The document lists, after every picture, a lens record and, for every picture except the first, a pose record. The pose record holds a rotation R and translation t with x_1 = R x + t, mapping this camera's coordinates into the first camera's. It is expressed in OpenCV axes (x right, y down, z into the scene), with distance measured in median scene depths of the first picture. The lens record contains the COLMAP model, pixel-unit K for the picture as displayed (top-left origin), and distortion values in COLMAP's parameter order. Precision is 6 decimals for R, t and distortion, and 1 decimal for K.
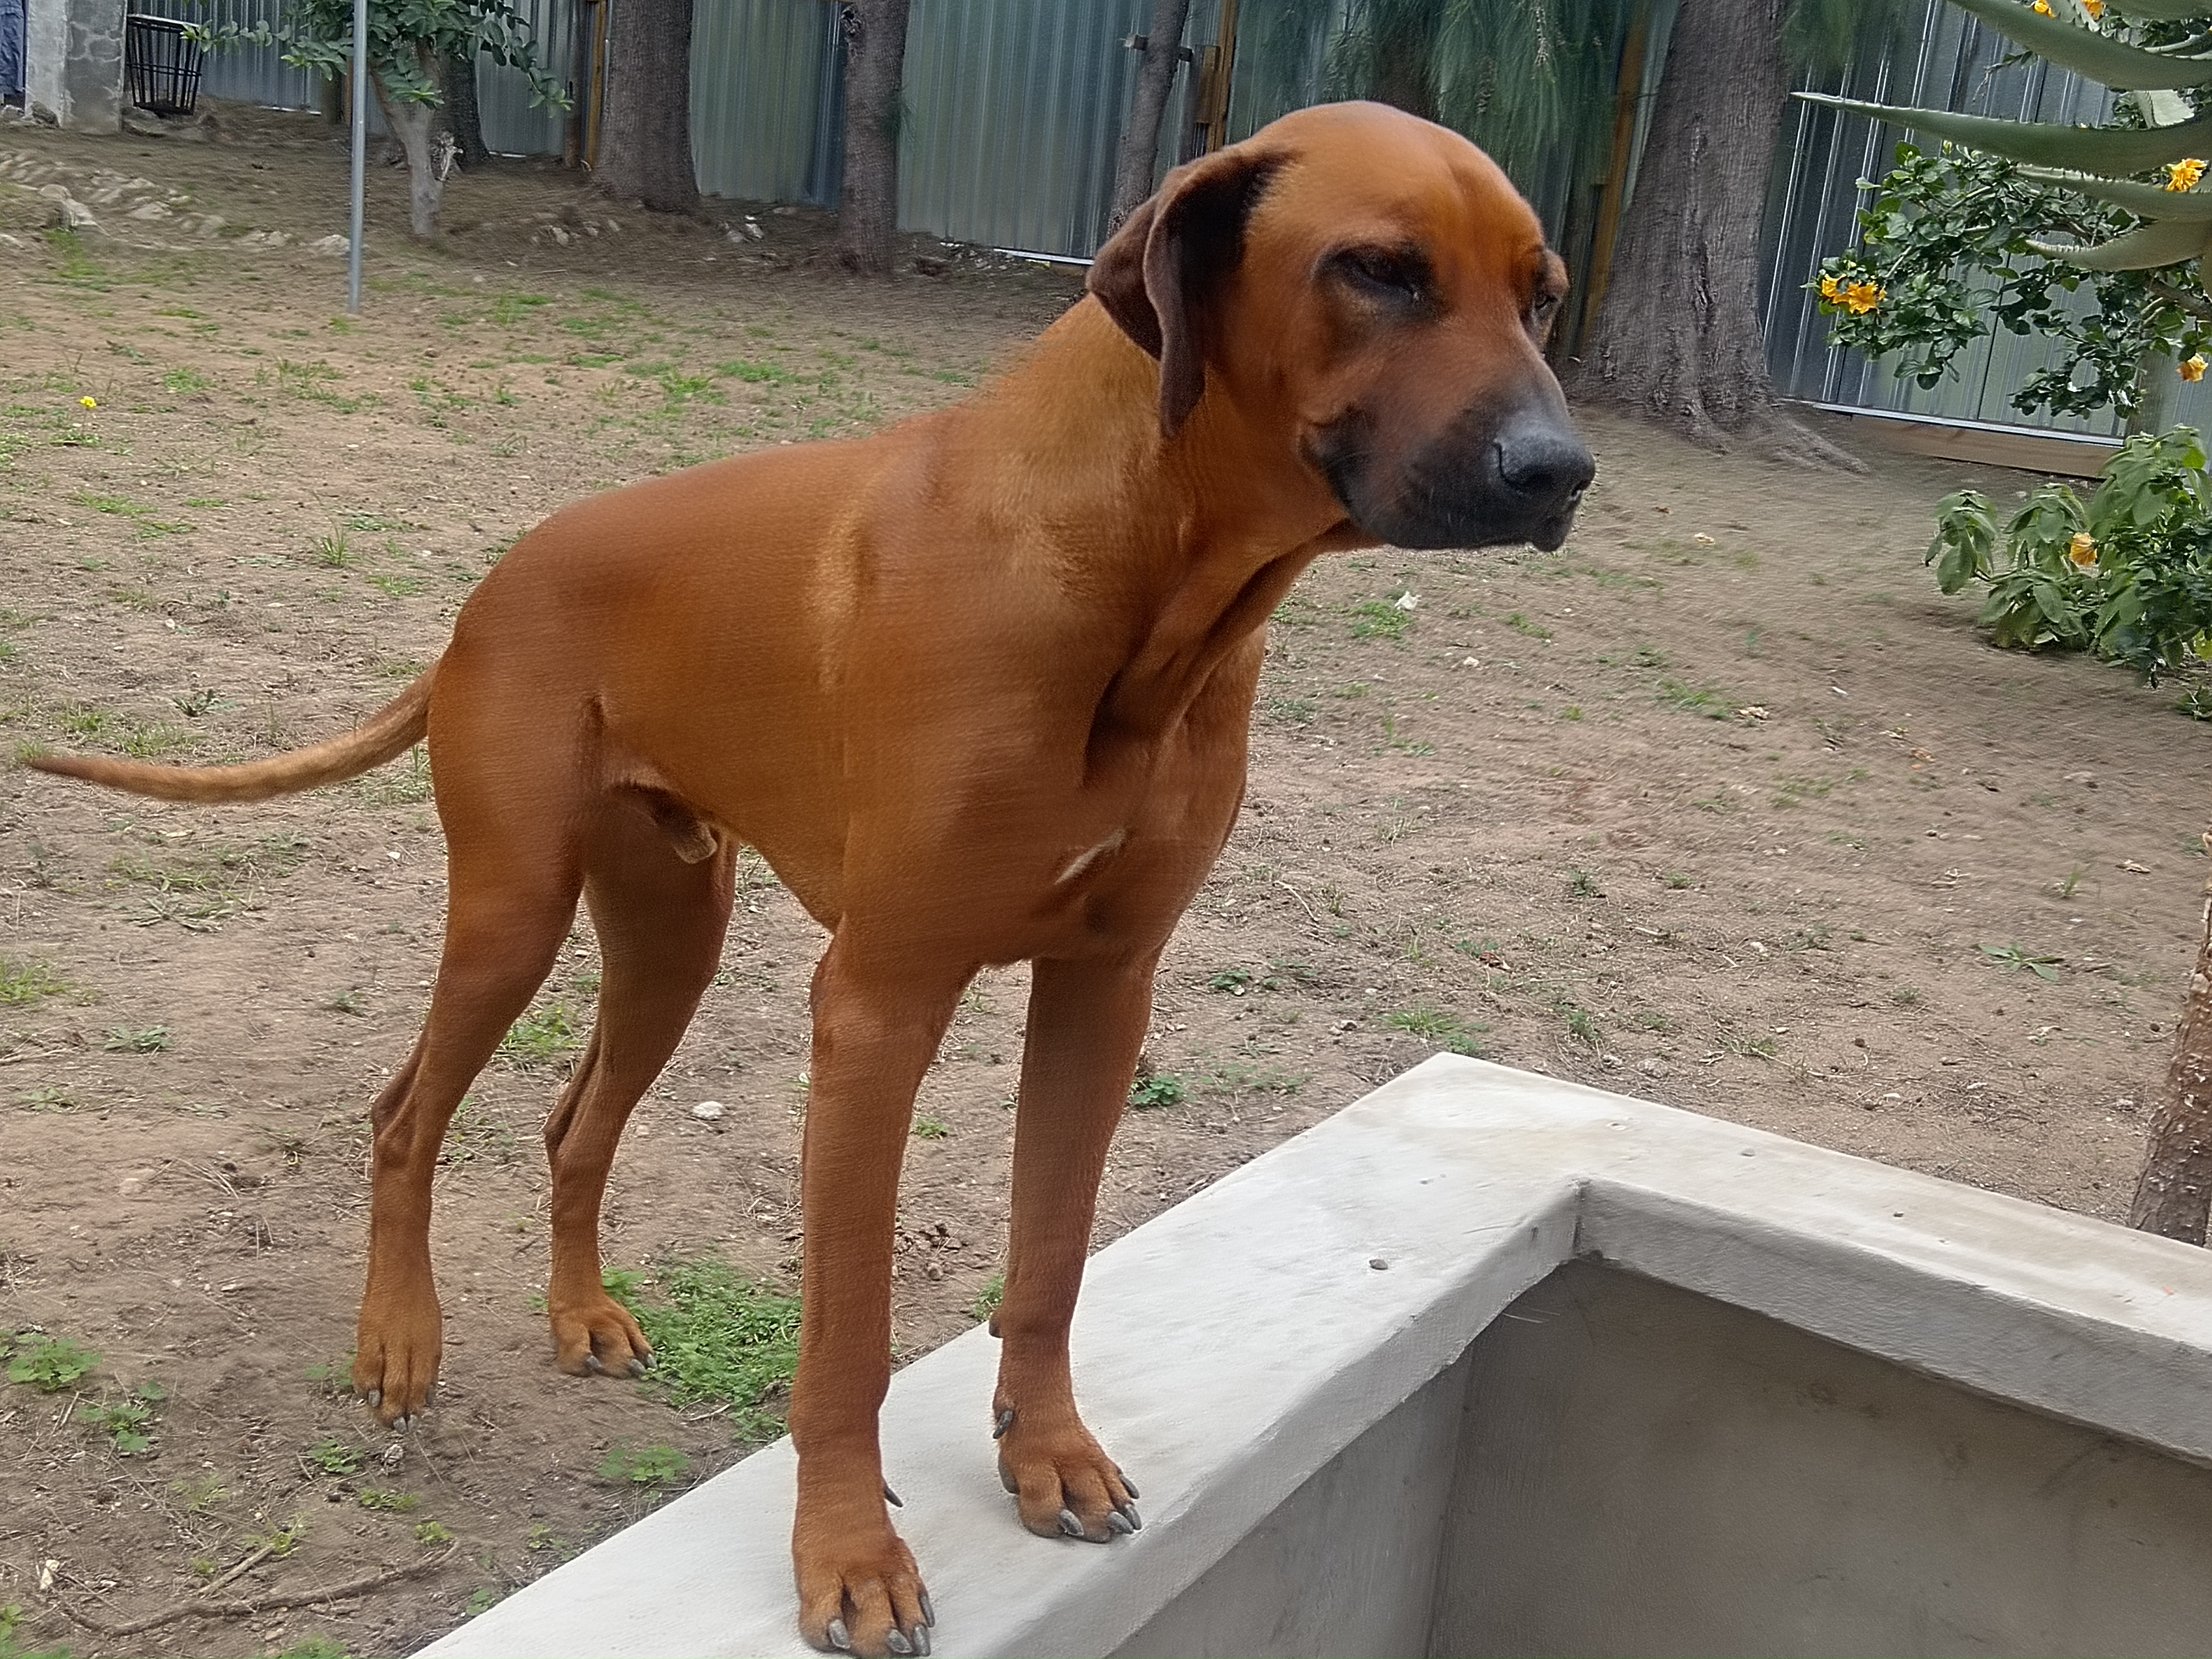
lens RADIAL K [[2391.4, 0, 1106.6], [0, 2391.4, 830.9], [0, 0, 1]] dist [0.008665, 0.000000]
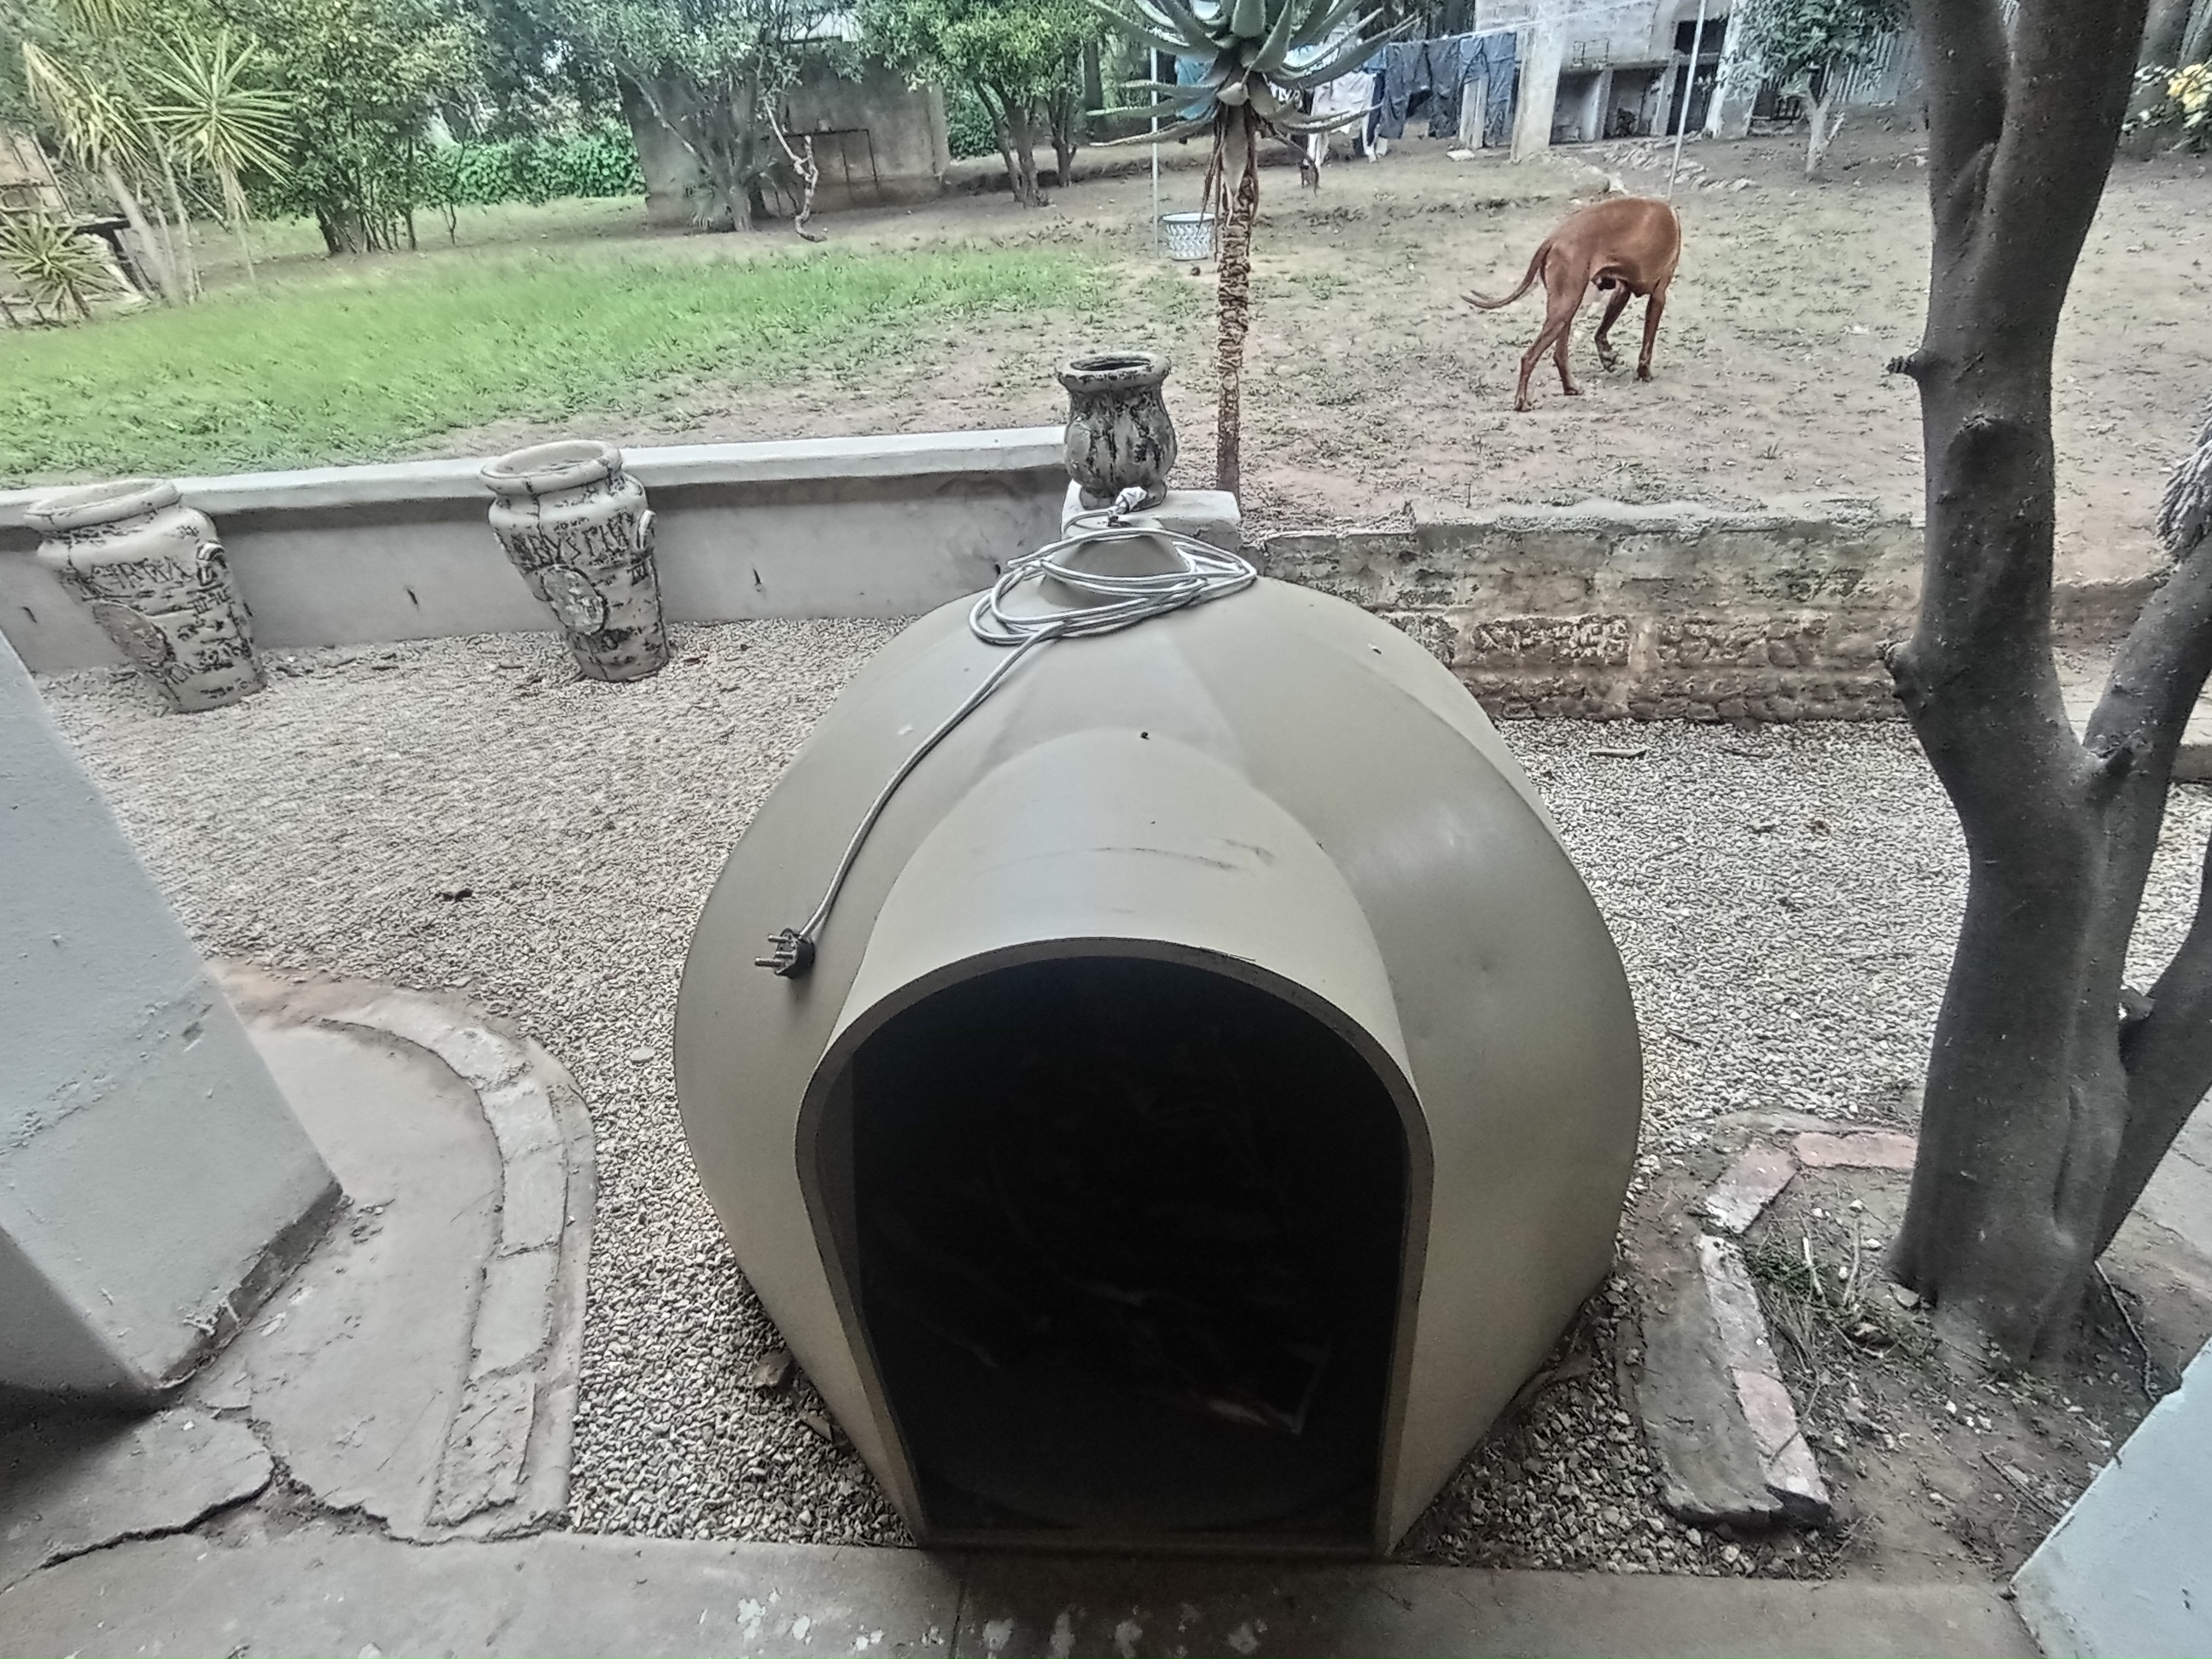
lens RADIAL K [[1047.8, 0, 1121.9], [0, 1047.8, 835.2], [0, 0, 1]] dist [-0.004223, -0.001956]
pose [[0.489041, 0.354981, -0.796760, 0.555787], [-0.111326, 0.931374, 0.346625, 0.046483], [0.865127, -0.080814, 0.494999, 0.059573]]
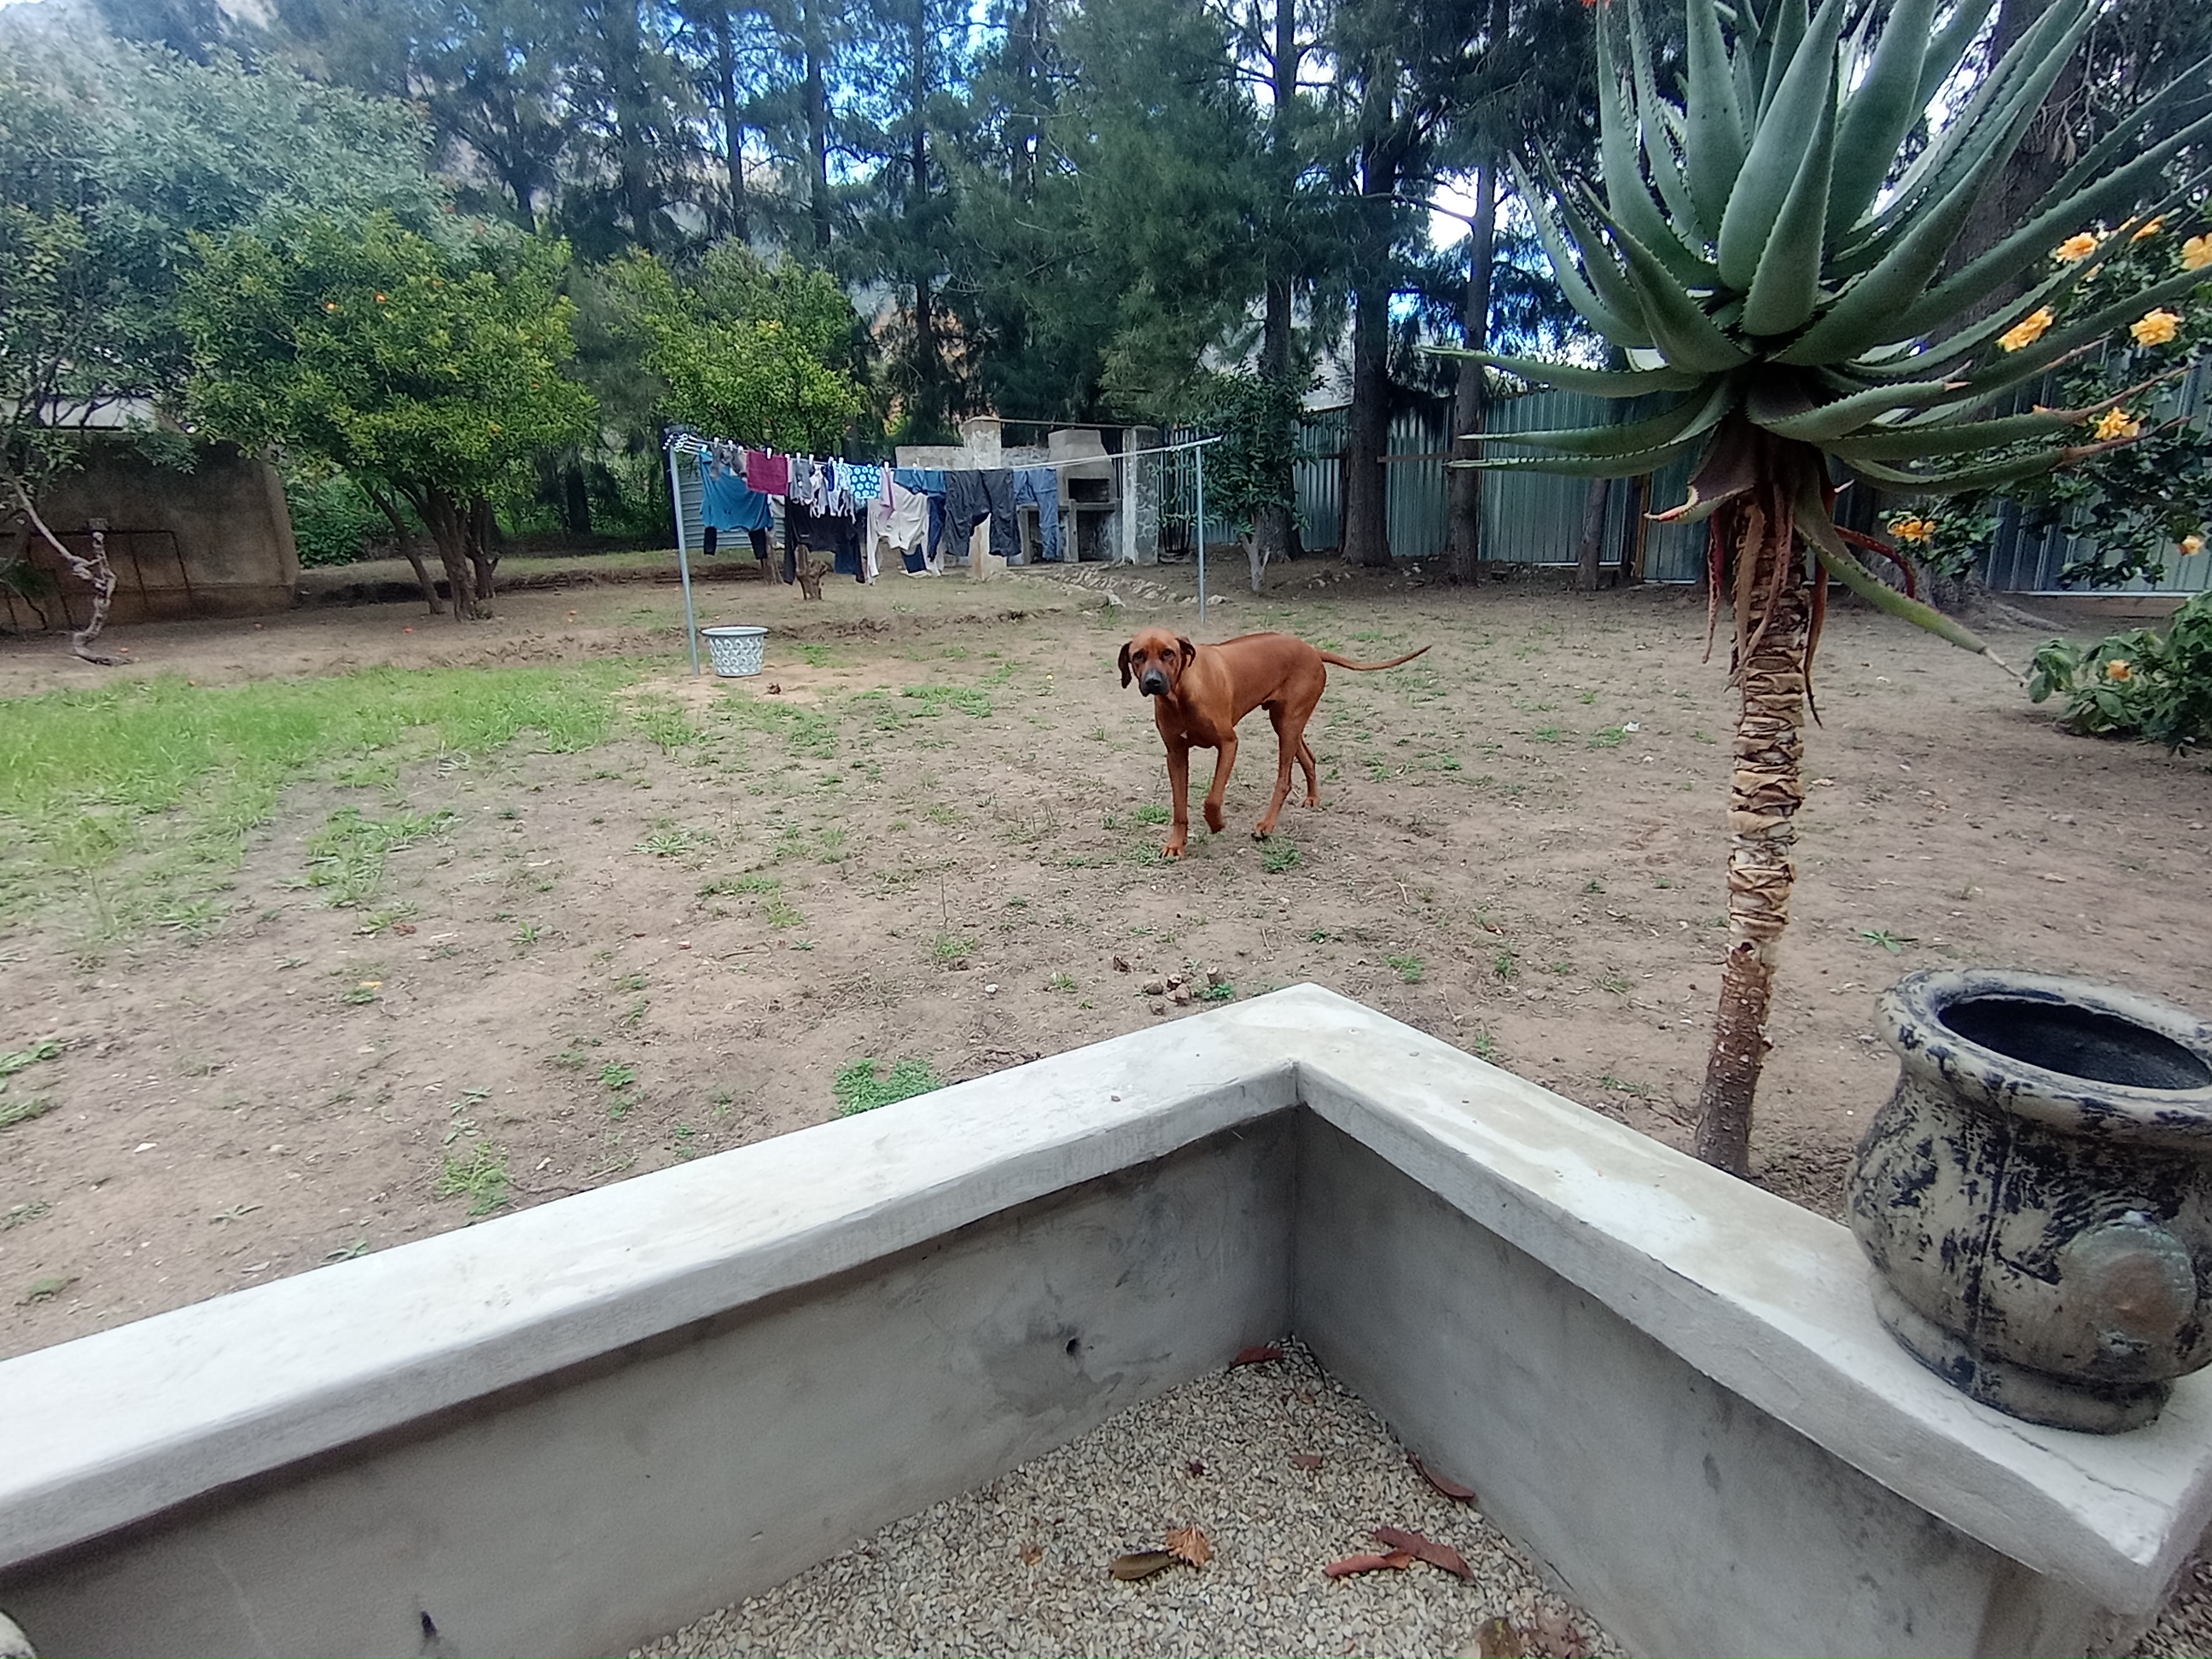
lens RADIAL K [[1047.8, 0, 1113.5], [0, 1047.8, 831.7], [0, 0, 1]] dist [-0.004223, -0.001956]
pose [[0.875010, -0.009002, -0.484021, 0.144879], [0.003737, 0.999923, -0.011842, -0.005687], [0.484090, 0.008553, 0.874976, 0.076628]]
